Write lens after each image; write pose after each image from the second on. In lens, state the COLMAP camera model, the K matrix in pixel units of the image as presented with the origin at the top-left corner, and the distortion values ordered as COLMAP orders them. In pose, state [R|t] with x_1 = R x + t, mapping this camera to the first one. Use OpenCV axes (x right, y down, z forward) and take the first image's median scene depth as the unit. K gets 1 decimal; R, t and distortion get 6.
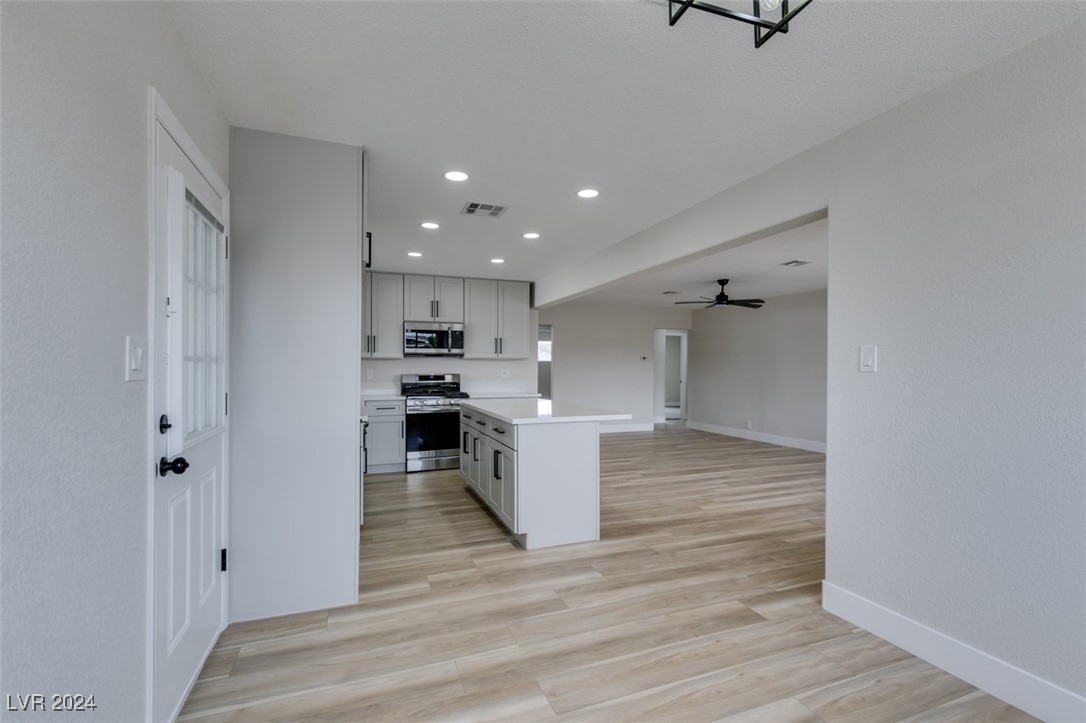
lens RADIAL K [[486.9, 0, 543.7], [0, 486.9, 370.3], [0, 0, 1]] dist [0.007602, -0.002161]
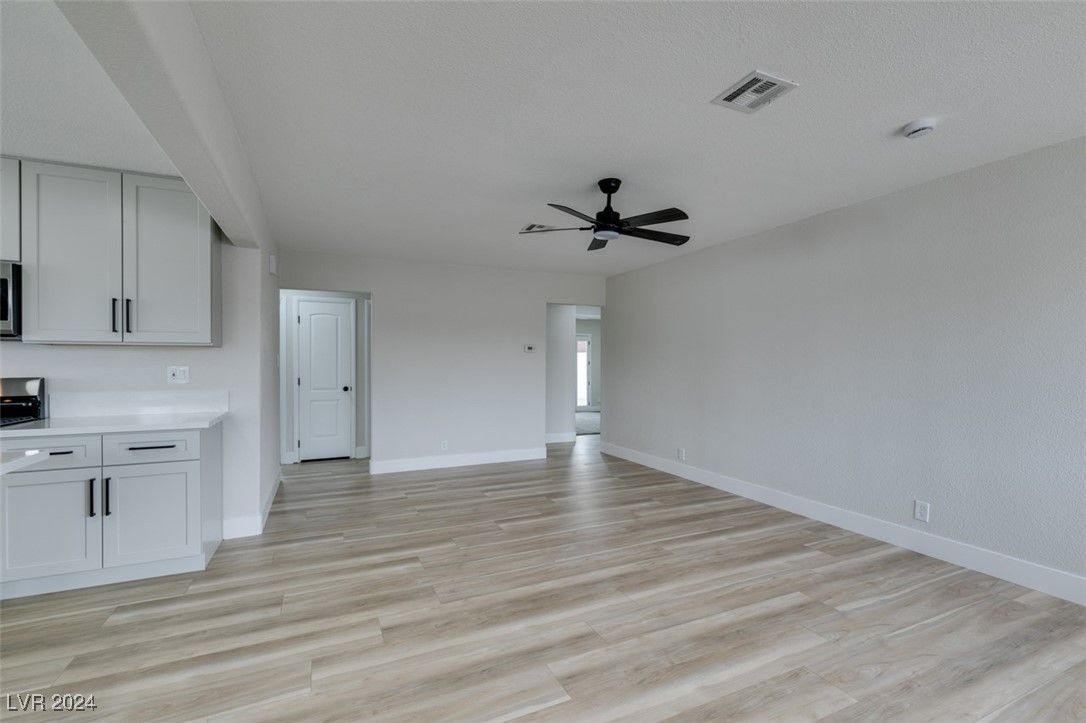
lens RADIAL K [[486.9, 0, 541.6], [0, 486.9, 363.0], [0, 0, 1]] dist [0.007602, -0.002161]
pose [[0.997910, -0.004838, 0.064443, 0.480822], [0.005157, 0.999975, -0.004780, -0.003547], [-0.064418, 0.005103, 0.997910, 0.930331]]
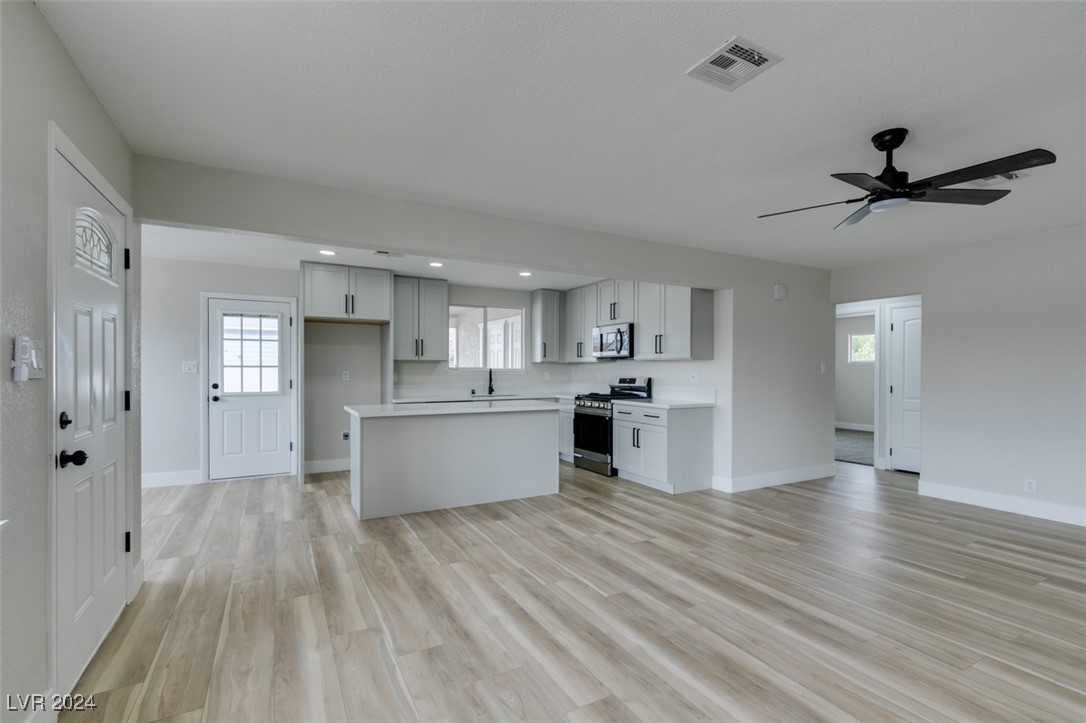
lens RADIAL K [[486.9, 0, 537.3], [0, 486.9, 369.9], [0, 0, 1]] dist [0.007602, -0.002161]
pose [[0.126051, -0.004596, -0.992013, 1.264162], [-0.007943, 0.999953, -0.005642, -0.000368], [0.991992, 0.008591, 0.126008, 1.231313]]
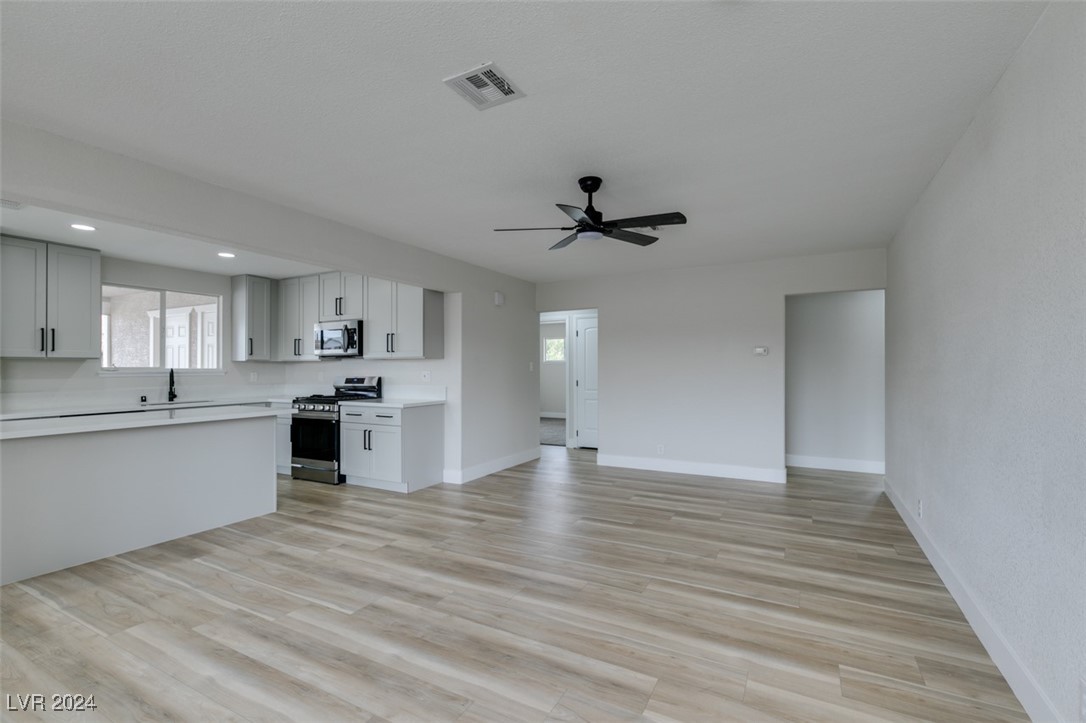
lens RADIAL K [[486.9, 0, 541.2], [0, 486.9, 362.9], [0, 0, 1]] dist [0.007602, -0.002161]
pose [[0.645176, -0.016545, -0.763855, 1.243200], [0.002975, 0.999812, -0.019143, -0.000047], [0.764028, 0.010078, 0.645104, 1.189117]]
